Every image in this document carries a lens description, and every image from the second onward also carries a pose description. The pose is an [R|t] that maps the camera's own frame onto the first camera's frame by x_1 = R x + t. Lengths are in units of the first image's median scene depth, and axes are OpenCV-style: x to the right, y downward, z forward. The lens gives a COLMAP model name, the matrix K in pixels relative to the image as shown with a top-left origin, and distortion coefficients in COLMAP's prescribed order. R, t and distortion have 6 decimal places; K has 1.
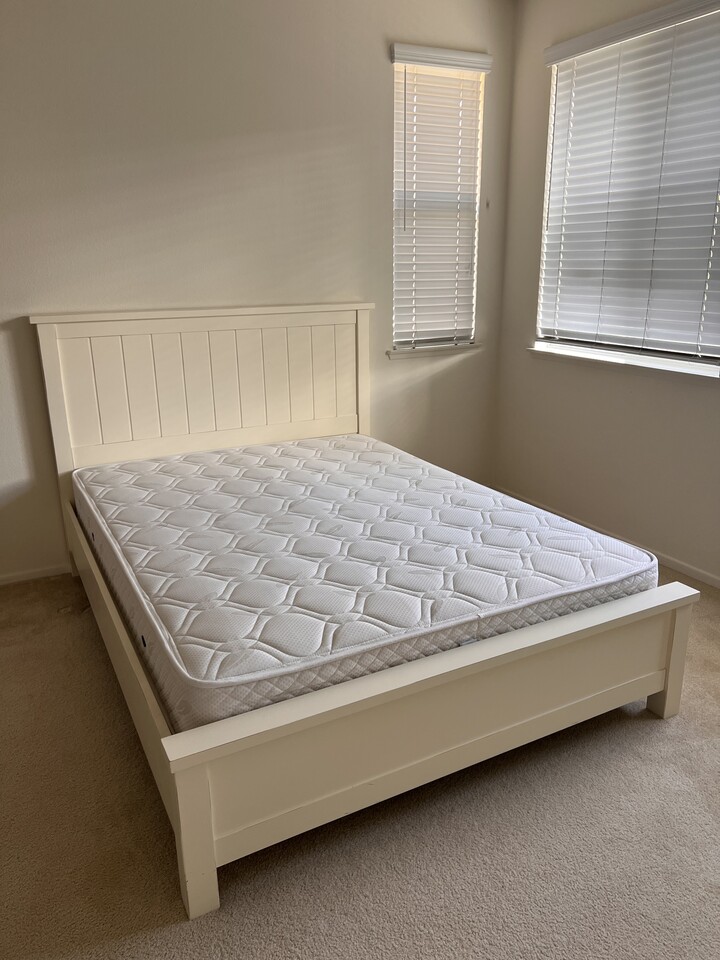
lens RADIAL K [[725.8, 0, 360.4], [0, 725.8, 478.5], [0, 0, 1]] dist [0.038146, -0.034365]
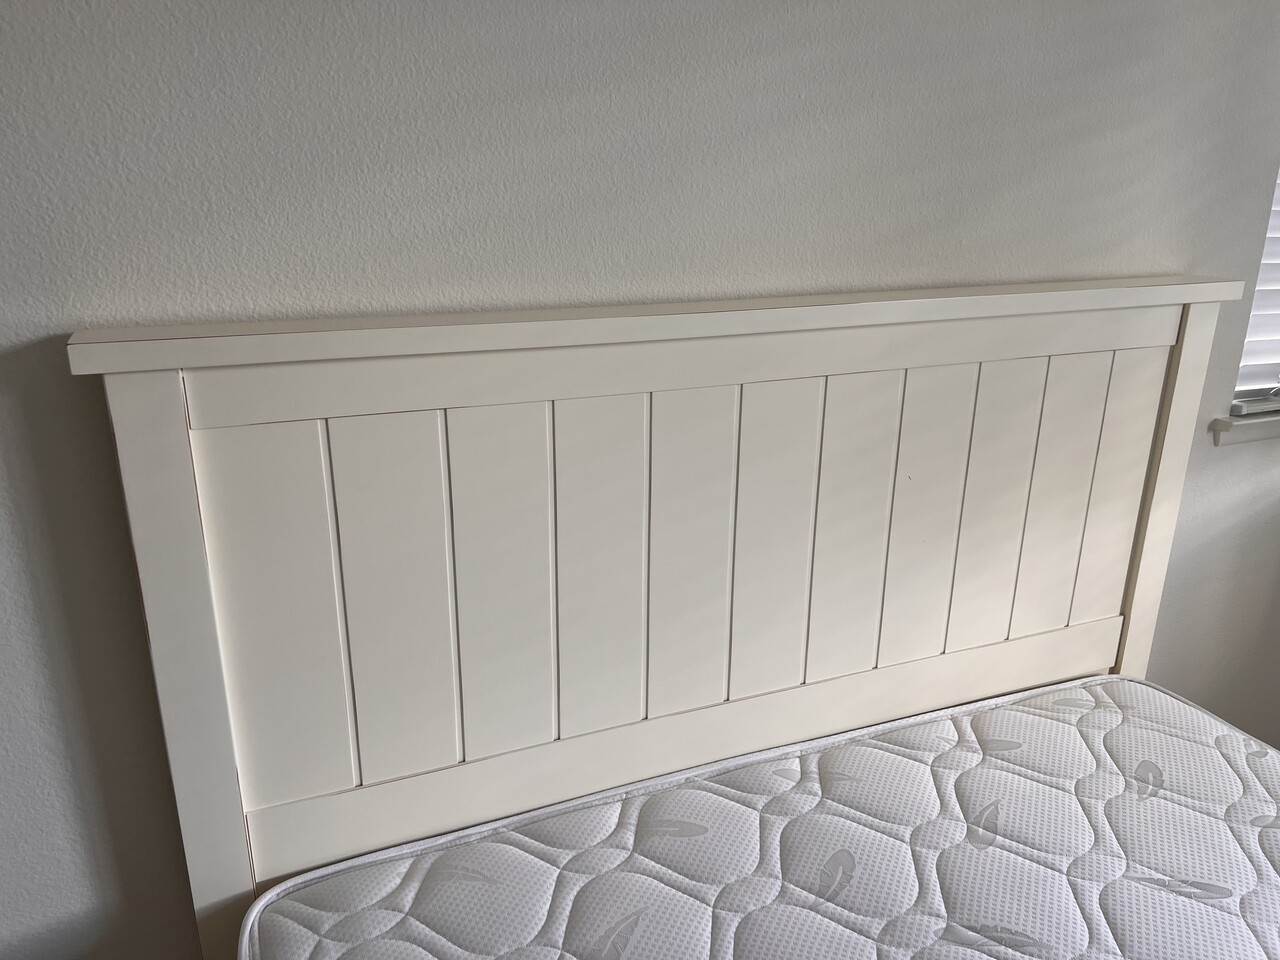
lens RADIAL K [[967.7, 0, 637.7], [0, 967.7, 481.5], [0, 0, 1]] dist [0.038146, -0.034365]
pose [[0.996066, 0.048395, -0.074233, -0.204576], [-0.045892, 0.998331, 0.035058, -0.163644], [0.075806, -0.031513, 0.996625, 0.581499]]
